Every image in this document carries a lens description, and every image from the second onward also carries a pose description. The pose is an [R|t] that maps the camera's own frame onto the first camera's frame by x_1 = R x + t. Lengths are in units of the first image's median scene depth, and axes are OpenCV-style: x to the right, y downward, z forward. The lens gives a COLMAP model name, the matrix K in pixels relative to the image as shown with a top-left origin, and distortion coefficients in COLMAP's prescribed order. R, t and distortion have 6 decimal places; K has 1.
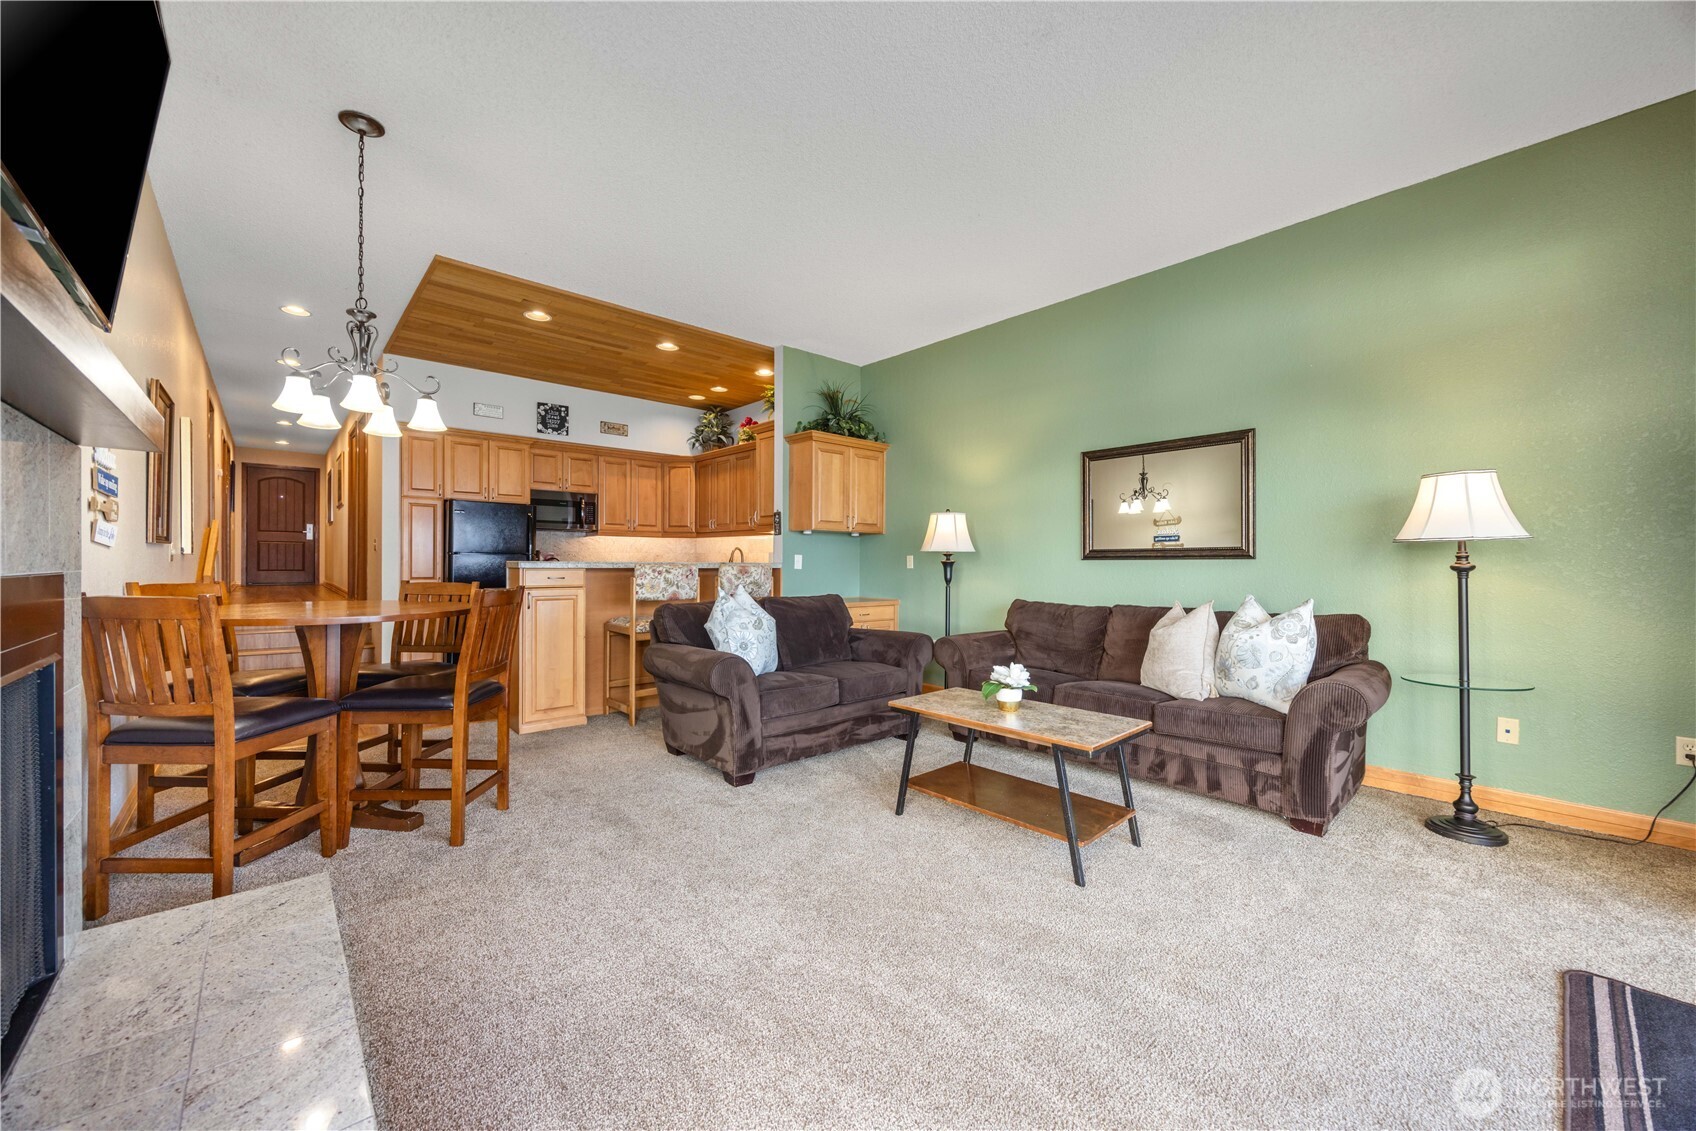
lens RADIAL K [[640.9, 0, 838.0], [0, 640.9, 563.3], [0, 0, 1]] dist [-0.003579, 0.000020]
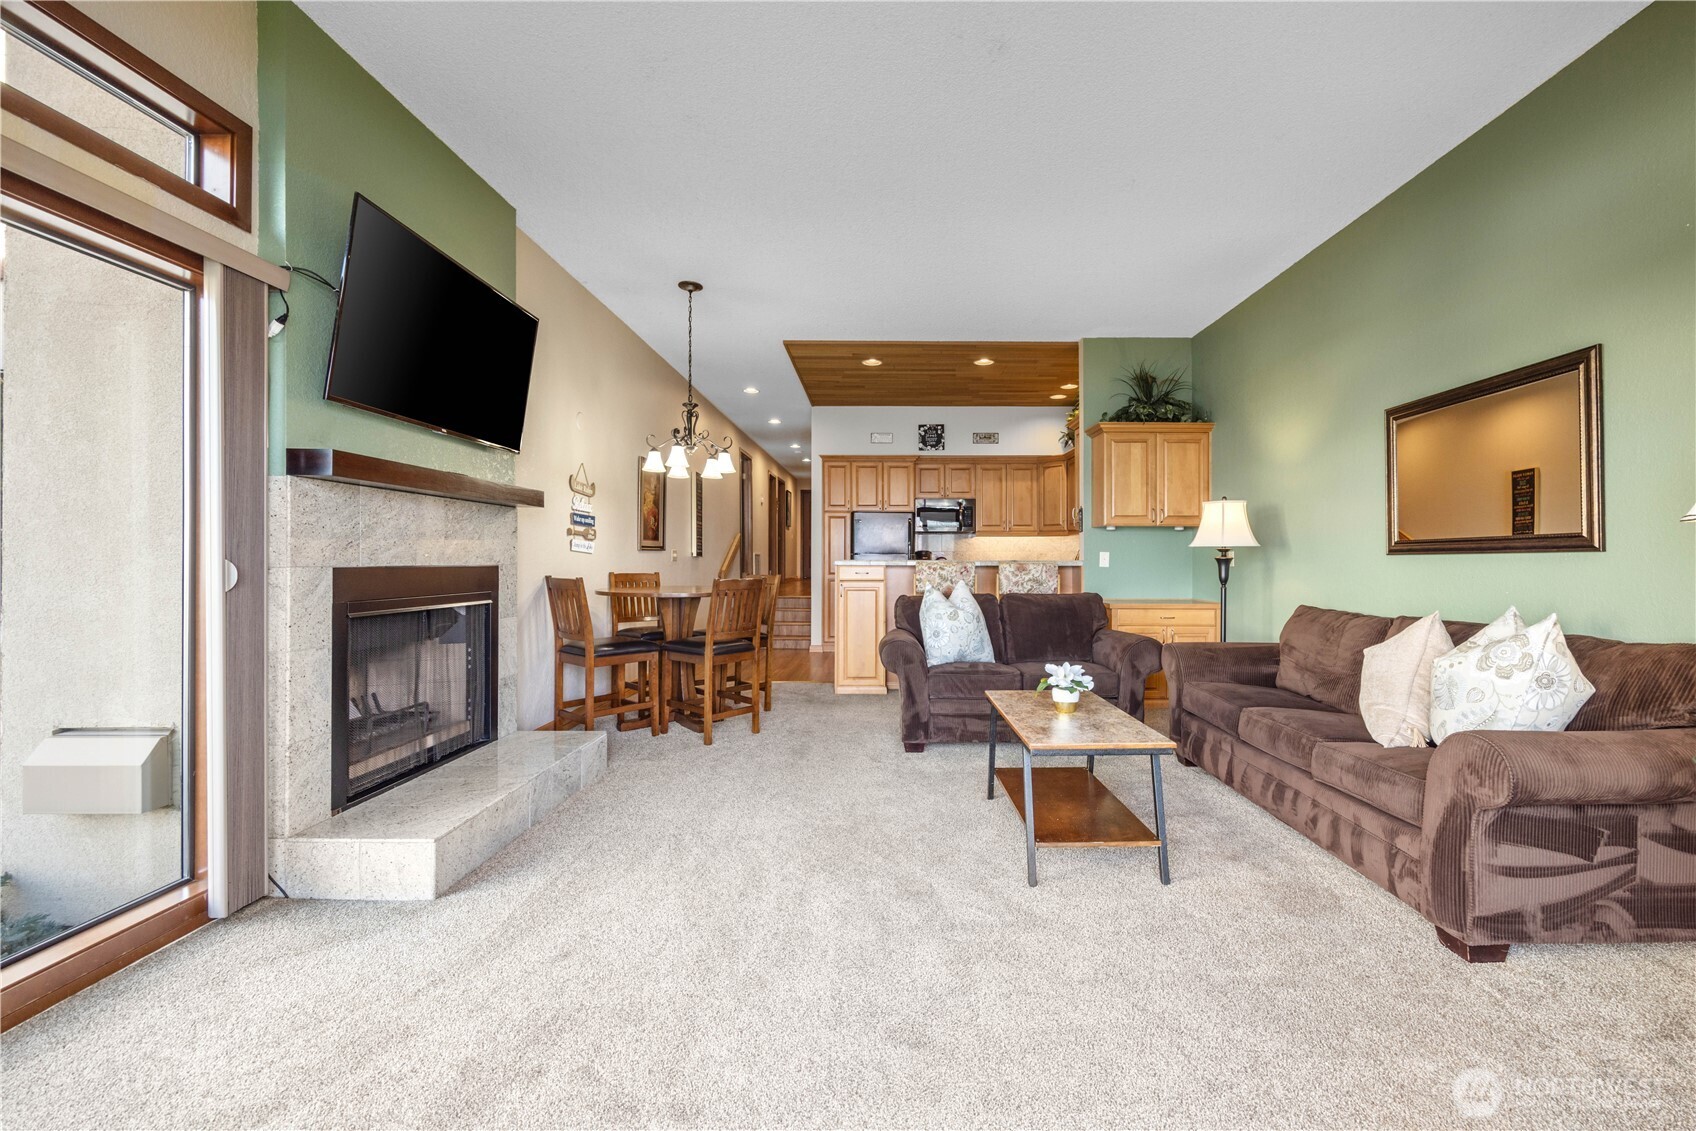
lens RADIAL K [[681.5, 0, 891.0], [0, 681.5, 558.3], [0, 0, 1]] dist [-0.007708, -0.000088]
pose [[0.753778, -0.005661, -0.657105, 0.399121], [0.002659, 0.999981, -0.005565, 0.001193], [0.657124, 0.002448, 0.753779, 0.026625]]
